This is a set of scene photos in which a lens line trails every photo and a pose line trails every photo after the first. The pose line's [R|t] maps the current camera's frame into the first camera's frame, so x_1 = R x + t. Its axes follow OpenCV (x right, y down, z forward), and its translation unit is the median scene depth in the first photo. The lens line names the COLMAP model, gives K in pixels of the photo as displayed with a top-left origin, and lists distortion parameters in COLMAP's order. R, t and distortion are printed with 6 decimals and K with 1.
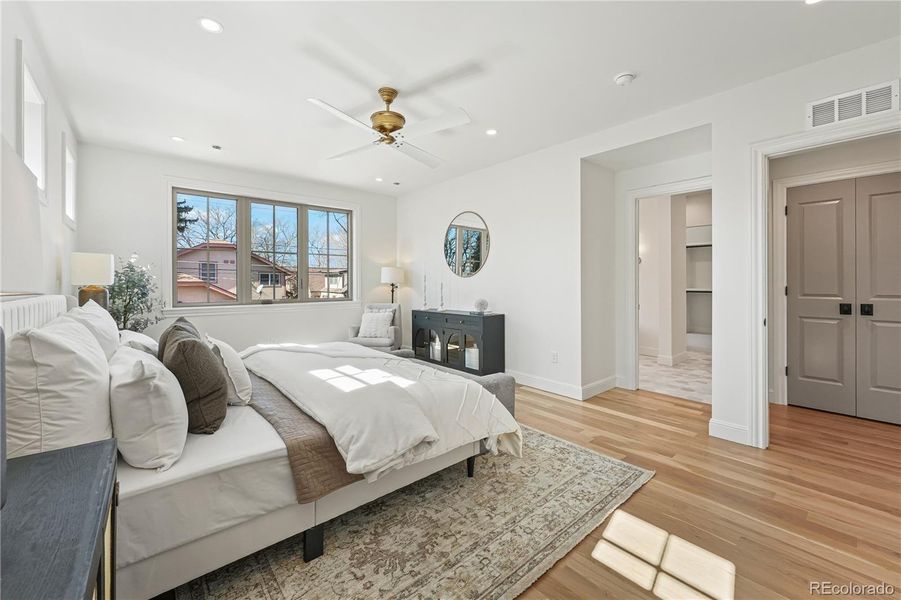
lens RADIAL K [[365.8, 0, 440.1], [0, 365.8, 281.7], [0, 0, 1]] dist [0.000660, 0.000099]
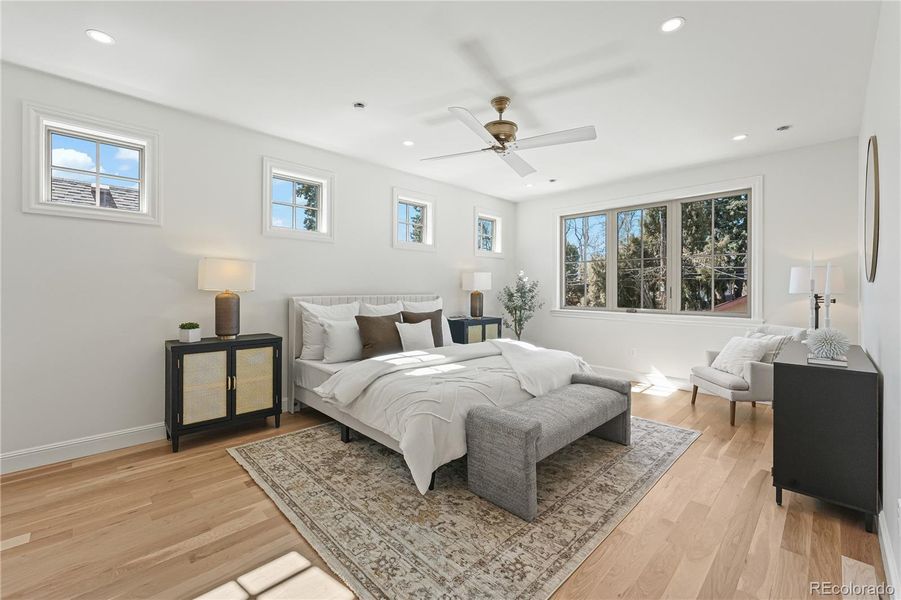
lens RADIAL K [[370.2, 0, 453.2], [0, 370.2, 288.8], [0, 0, 1]] dist [-0.013960, -0.000249]
pose [[0.082337, 0.006621, -0.996583, 1.127941], [-0.006418, 0.999961, 0.006113, -0.011790], [0.996584, 0.005893, 0.082376, 1.029069]]
